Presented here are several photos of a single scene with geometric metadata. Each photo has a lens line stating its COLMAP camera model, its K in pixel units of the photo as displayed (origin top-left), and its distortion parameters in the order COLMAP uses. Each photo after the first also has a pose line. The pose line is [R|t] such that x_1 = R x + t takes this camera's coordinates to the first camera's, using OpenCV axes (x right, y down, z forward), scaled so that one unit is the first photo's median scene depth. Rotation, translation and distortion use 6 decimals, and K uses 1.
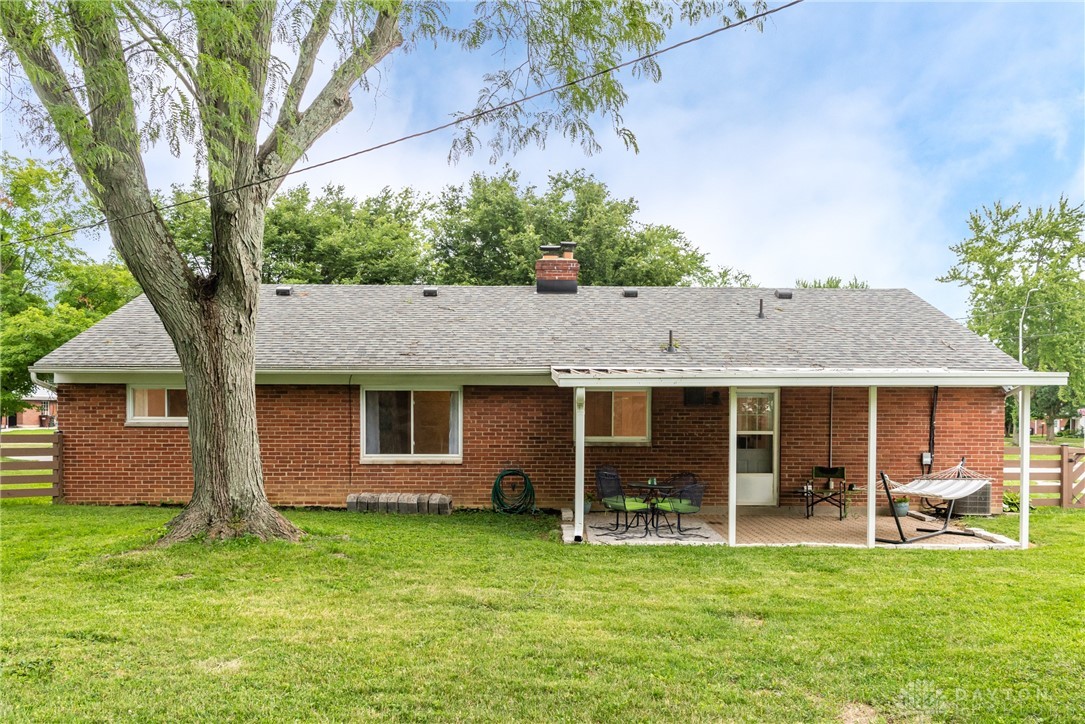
lens RADIAL K [[872.7, 0, 541.0], [0, 872.7, 408.2], [0, 0, 1]] dist [0.011487, -0.001476]
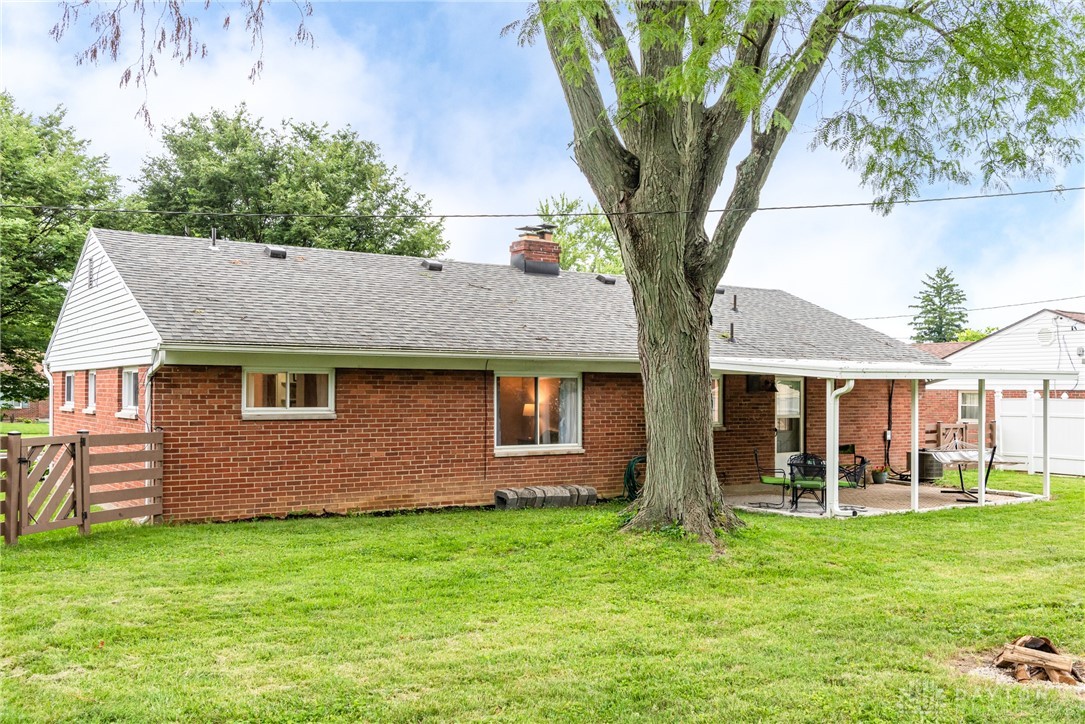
lens RADIAL K [[1006.6, 0, 542.5], [0, 1006.6, 362.0], [0, 0, 1]] dist [-0.001769, -0.001394]
pose [[0.830345, 0.015569, 0.557032, -0.753528], [-0.000122, 0.999615, -0.027757, -0.006296], [-0.557249, 0.022980, 0.830027, 0.093892]]
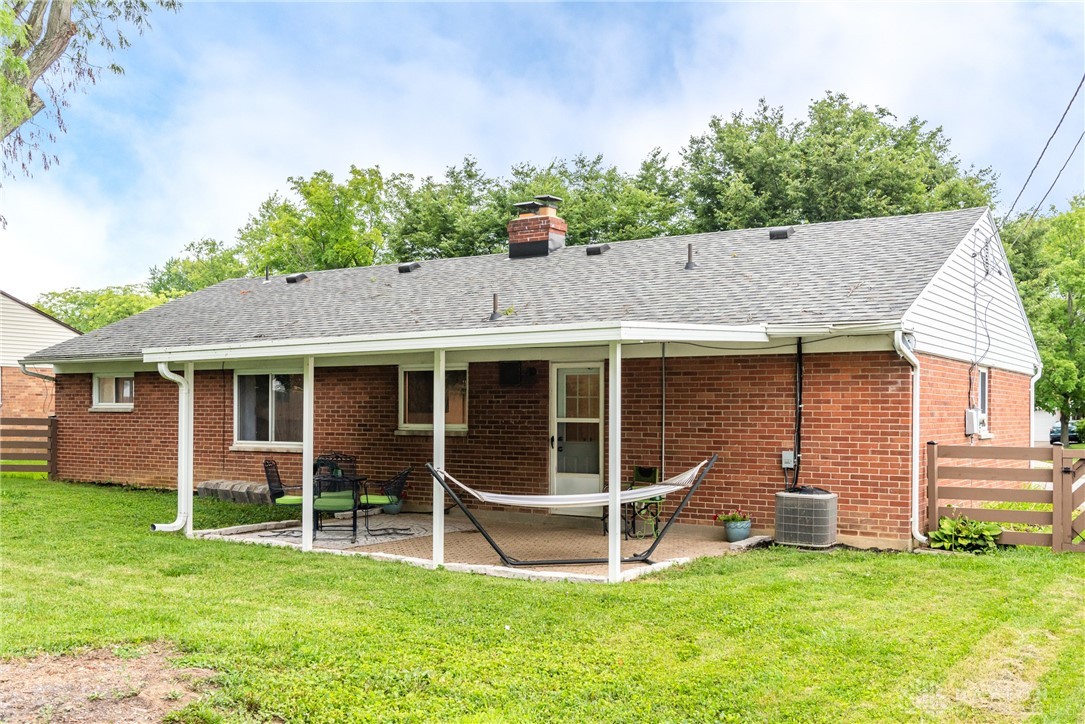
lens RADIAL K [[1039.6, 0, 542.5], [0, 1039.6, 362.0], [0, 0, 1]] dist [-0.011131, -0.003260]
pose [[0.828624, -0.027023, -0.559152, 0.733836], [0.000324, 0.998857, -0.047794, 0.020750], [0.559805, 0.039422, 0.827686, 0.229226]]
